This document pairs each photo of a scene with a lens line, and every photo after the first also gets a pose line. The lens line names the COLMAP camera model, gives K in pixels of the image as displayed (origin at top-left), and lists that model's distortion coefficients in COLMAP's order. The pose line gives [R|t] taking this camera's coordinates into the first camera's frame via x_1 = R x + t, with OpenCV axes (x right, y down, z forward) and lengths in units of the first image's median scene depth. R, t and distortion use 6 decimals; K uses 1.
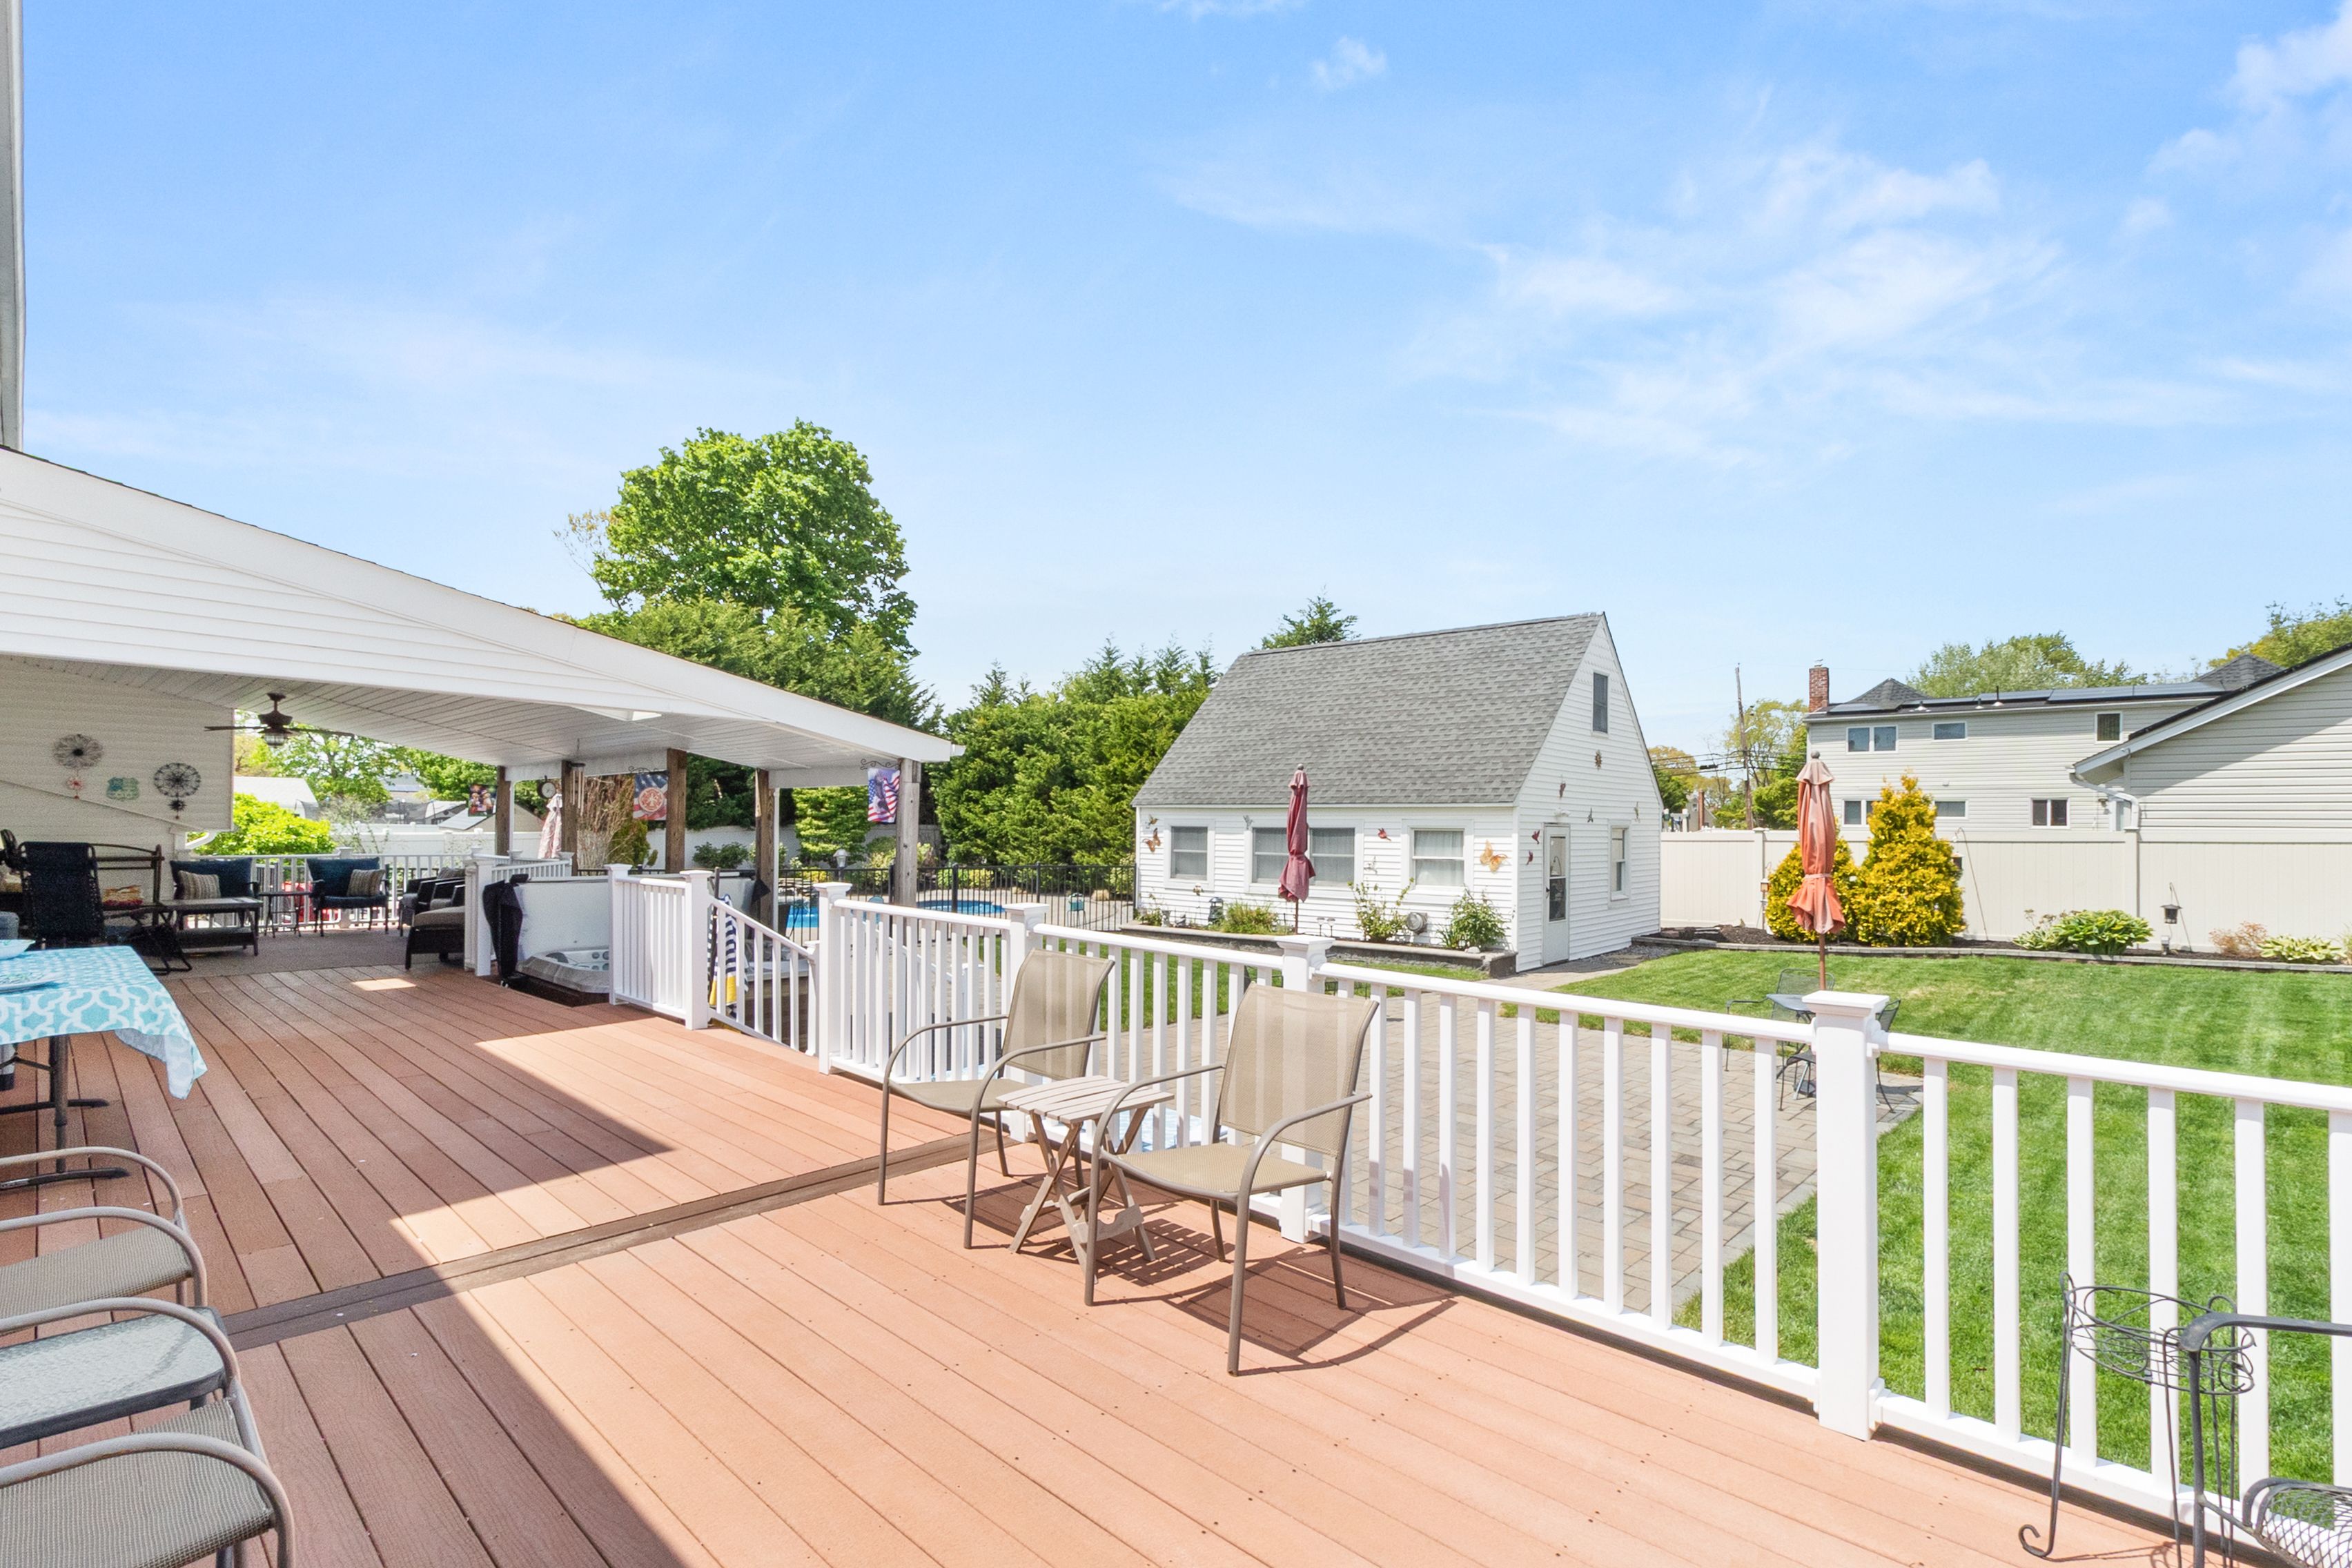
lens RADIAL K [[1093.6, 0, 1171.9], [0, 1093.6, 820.8], [0, 0, 1]] dist [0.000638, -0.000283]
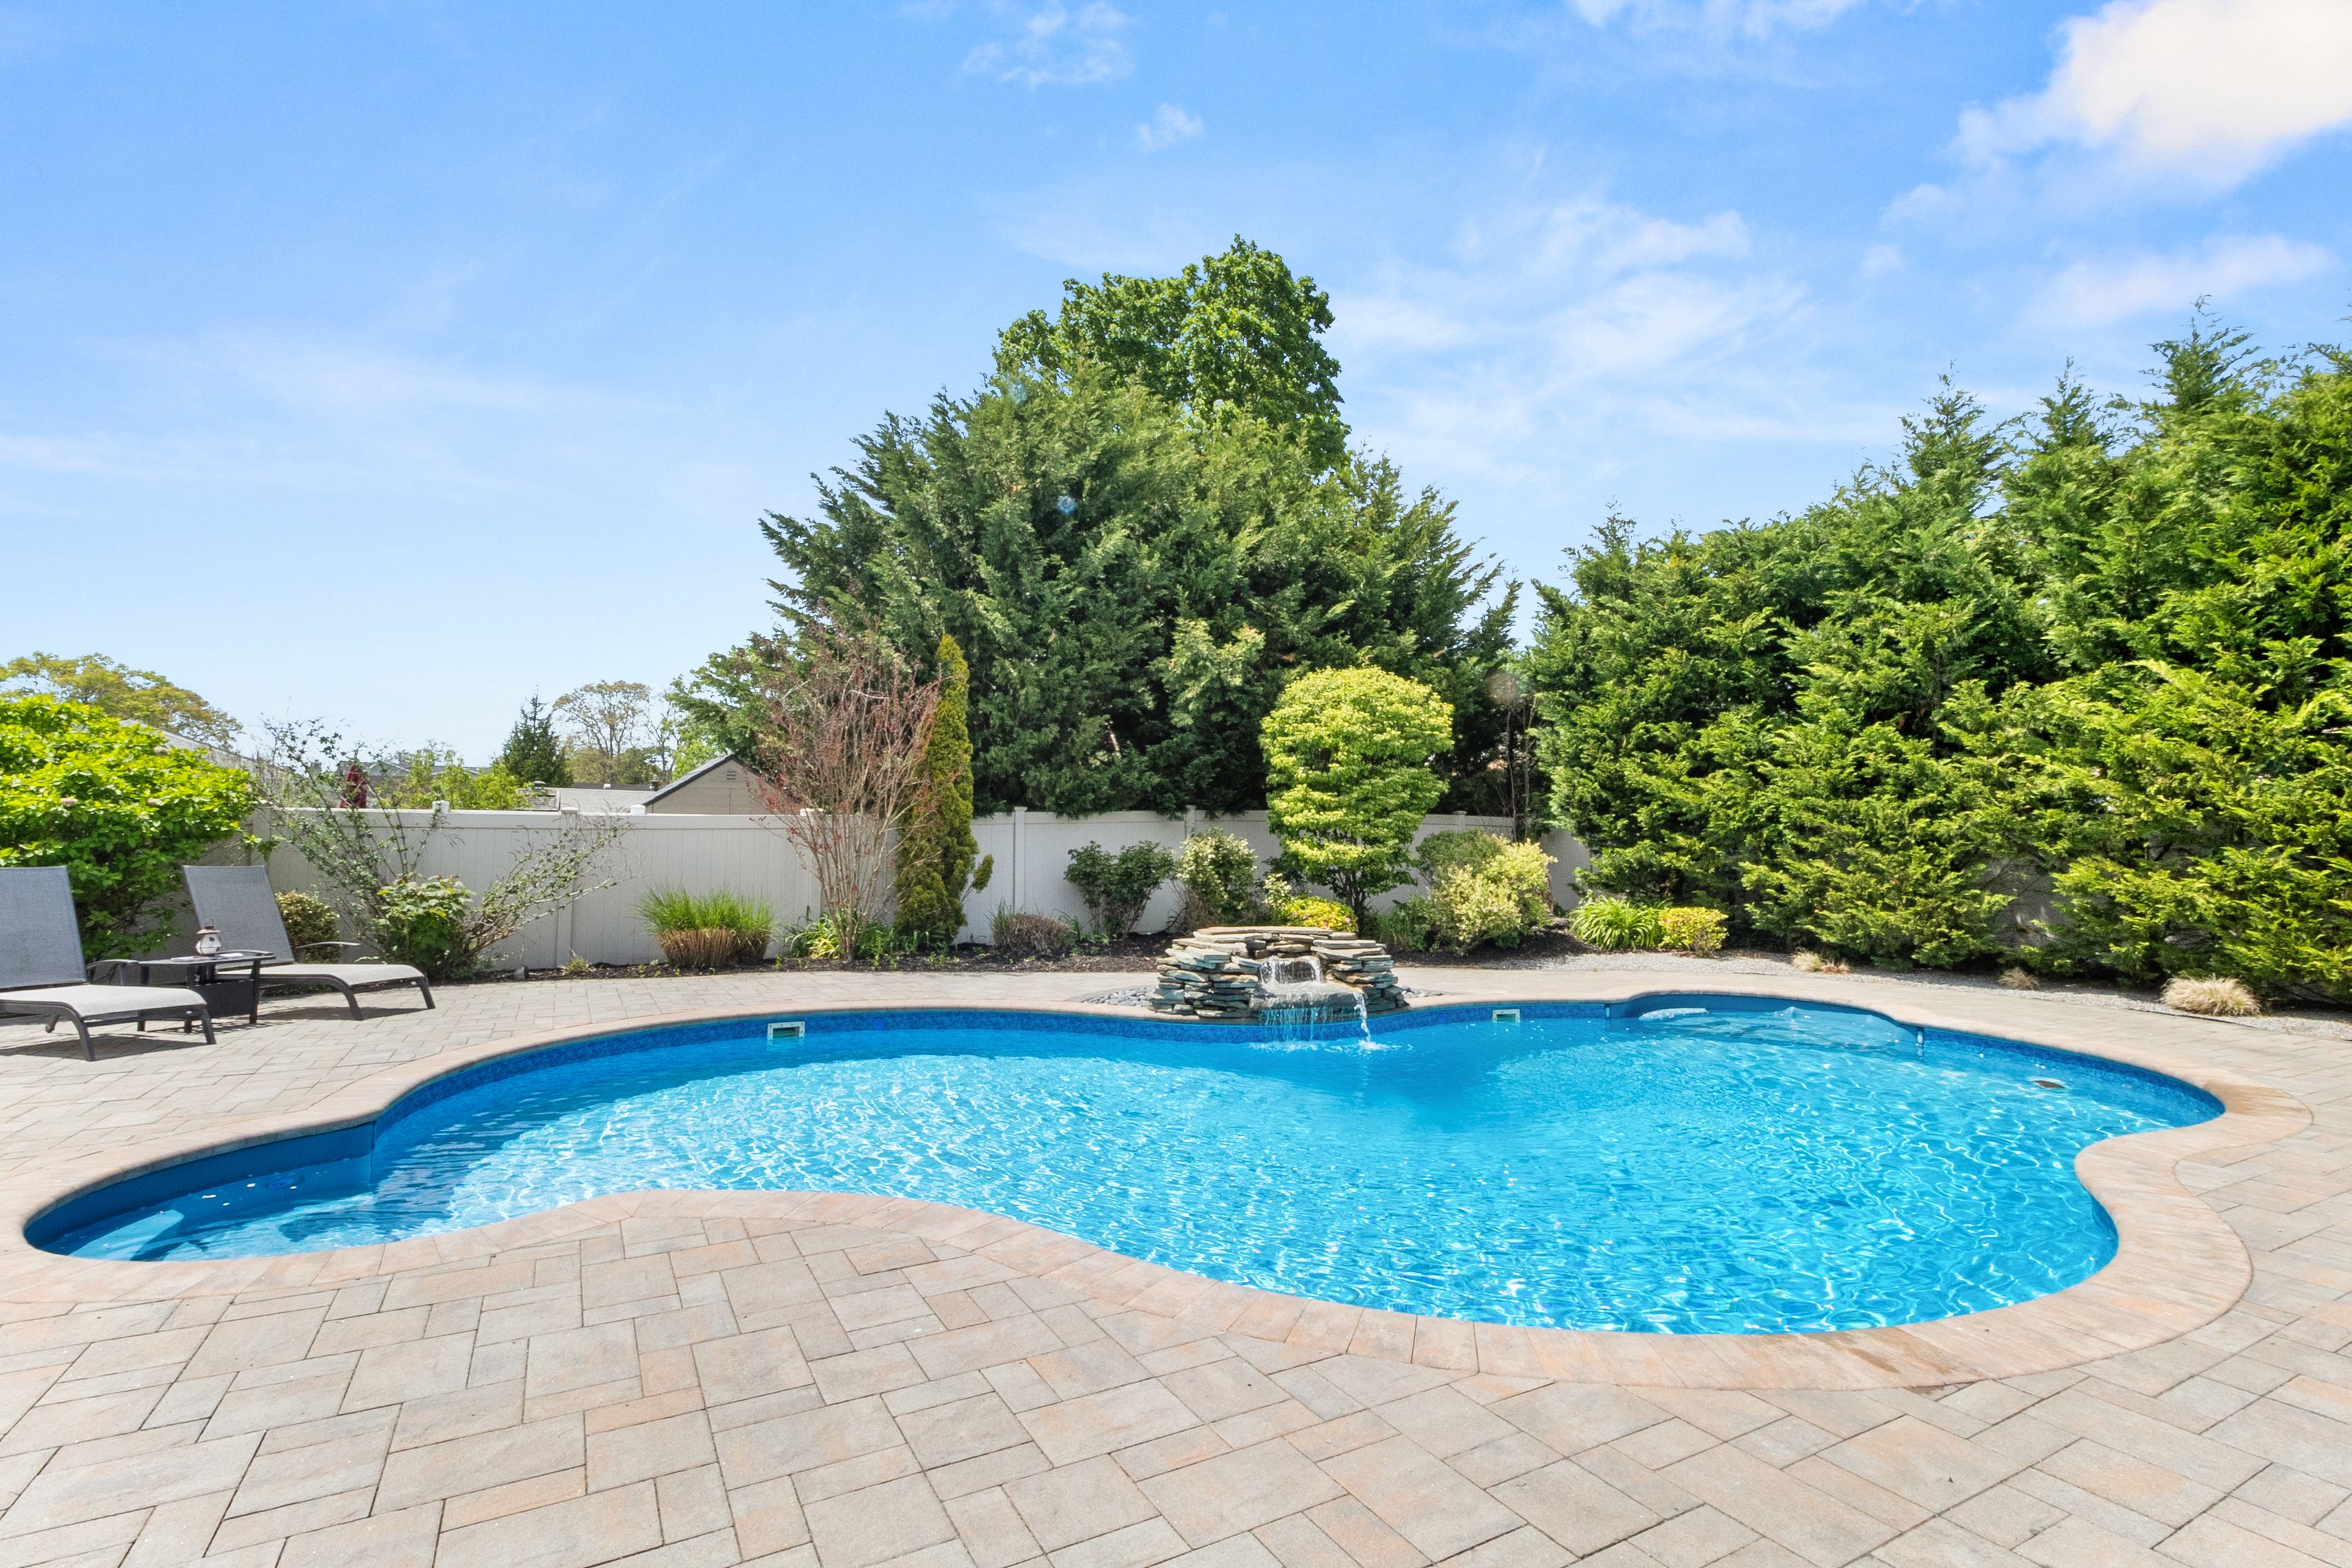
lens RADIAL K [[1087.0, 0, 1176.0], [0, 1087.0, 784.0], [0, 0, 1]] dist [0.007774, -0.000062]
pose [[0.939967, -0.024152, -0.340410, -0.233106], [0.002574, 0.997966, -0.063698, 0.025080], [0.341256, 0.058998, 0.938117, 0.577842]]
